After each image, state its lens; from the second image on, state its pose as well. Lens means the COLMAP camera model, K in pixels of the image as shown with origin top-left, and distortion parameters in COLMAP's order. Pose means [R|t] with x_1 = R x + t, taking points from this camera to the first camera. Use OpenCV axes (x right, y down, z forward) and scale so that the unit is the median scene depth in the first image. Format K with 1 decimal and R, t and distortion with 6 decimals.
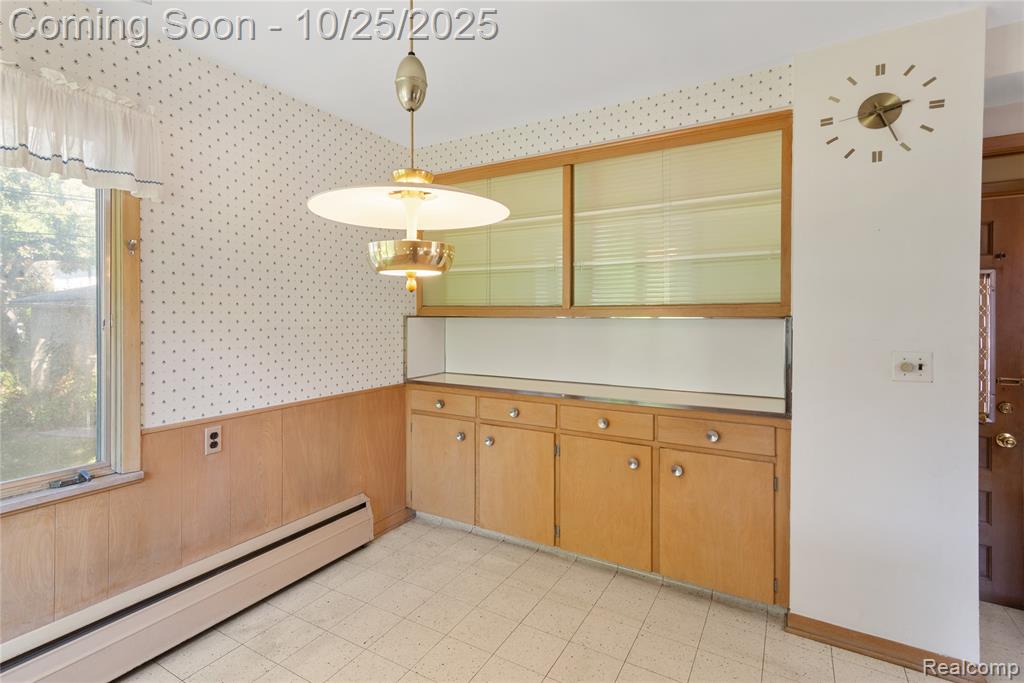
lens RADIAL K [[489.1, 0, 500.8], [0, 489.1, 313.3], [0, 0, 1]] dist [0.002735, 0.000389]
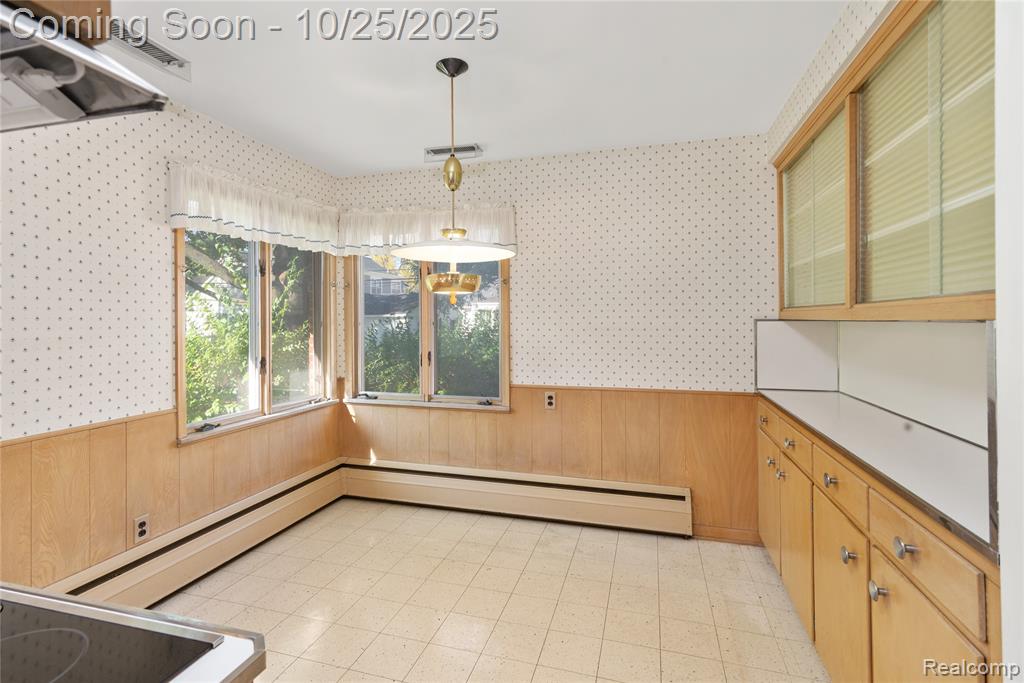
lens RADIAL K [[489.1, 0, 500.8], [0, 489.1, 313.3], [0, 0, 1]] dist [0.002735, 0.000389]
pose [[0.232810, -0.014932, -0.972408, 0.873119], [0.008365, 0.999876, -0.013351, 0.003563], [0.972486, -0.005026, 0.232906, 0.488597]]
